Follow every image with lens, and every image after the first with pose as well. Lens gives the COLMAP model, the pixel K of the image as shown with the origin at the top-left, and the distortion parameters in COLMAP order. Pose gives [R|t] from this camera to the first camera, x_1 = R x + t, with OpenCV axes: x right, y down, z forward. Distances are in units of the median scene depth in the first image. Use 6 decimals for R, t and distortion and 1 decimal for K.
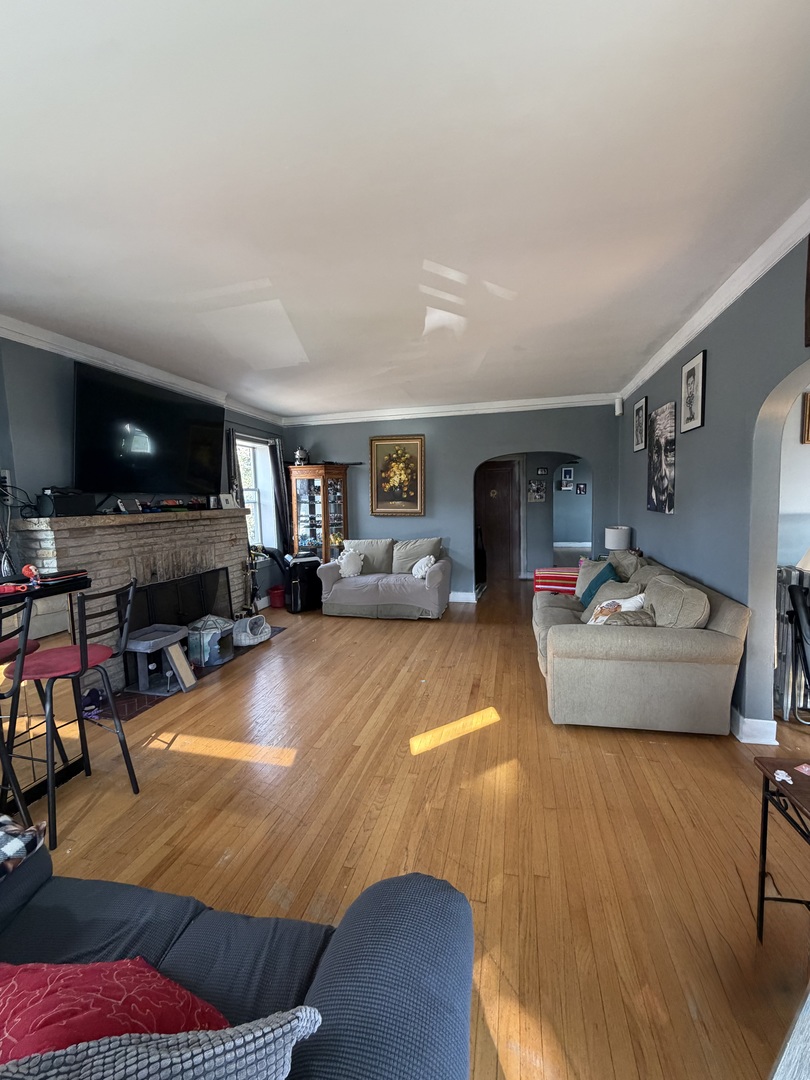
lens RADIAL K [[428.6, 0, 408.1], [0, 428.6, 536.8], [0, 0, 1]] dist [-0.001408, 0.000280]
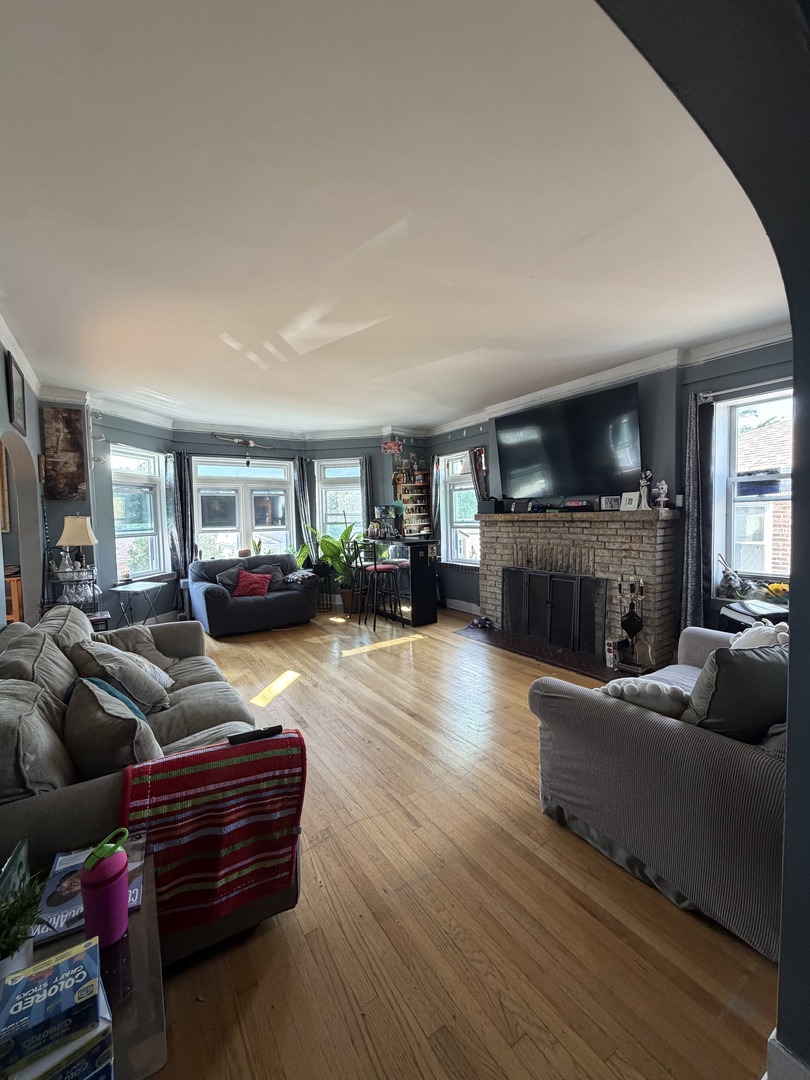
lens RADIAL K [[428.6, 0, 408.1], [0, 428.6, 536.8], [0, 0, 1]] dist [-0.001408, 0.000280]
pose [[-0.672566, 0.075973, -0.736127, 0.562371], [-0.028484, 0.991322, 0.128335, -0.135280], [0.739489, 0.107282, -0.664565, 1.544842]]
